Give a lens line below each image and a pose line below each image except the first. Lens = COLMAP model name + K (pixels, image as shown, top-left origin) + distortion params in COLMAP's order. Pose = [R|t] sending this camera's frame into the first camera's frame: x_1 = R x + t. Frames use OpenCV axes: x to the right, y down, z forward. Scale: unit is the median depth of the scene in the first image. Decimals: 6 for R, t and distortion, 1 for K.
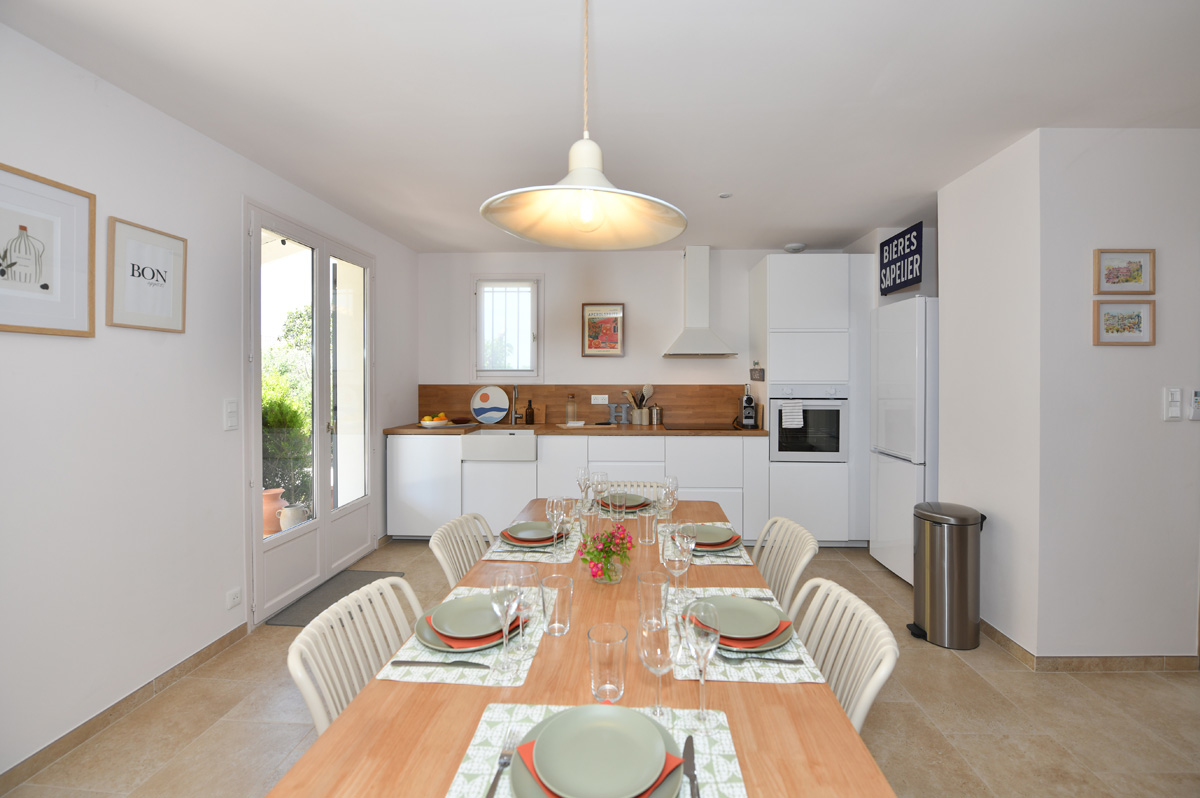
lens RADIAL K [[493.4, 0, 675.0], [0, 493.4, 401.0], [0, 0, 1]] dist [-0.007273, -0.003540]
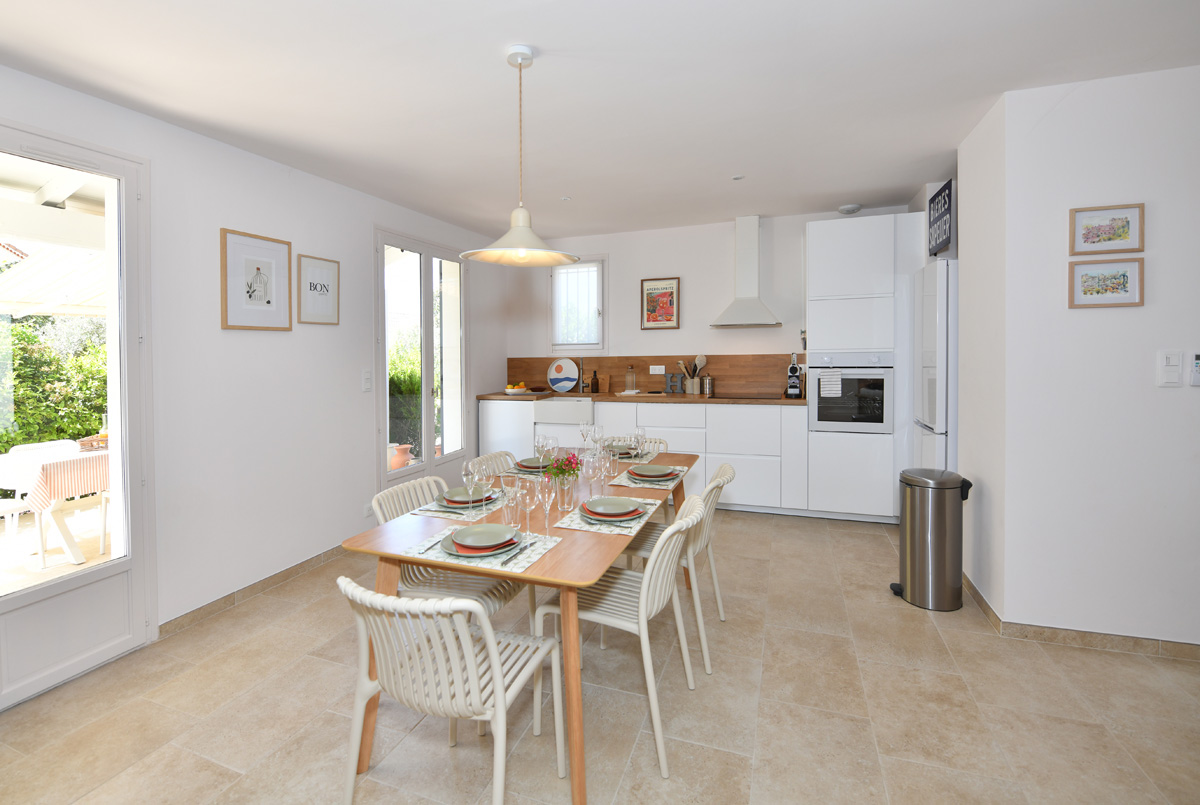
lens RADIAL K [[512.4, 0, 598.5], [0, 512.4, 375.7], [0, 0, 1]] dist [-0.002424, -0.000060]
pose [[0.945044, -0.001103, -0.326942, 0.109296], [0.003008, 0.999981, 0.005323, 0.004151], [0.326930, -0.006014, 0.945029, -0.094018]]
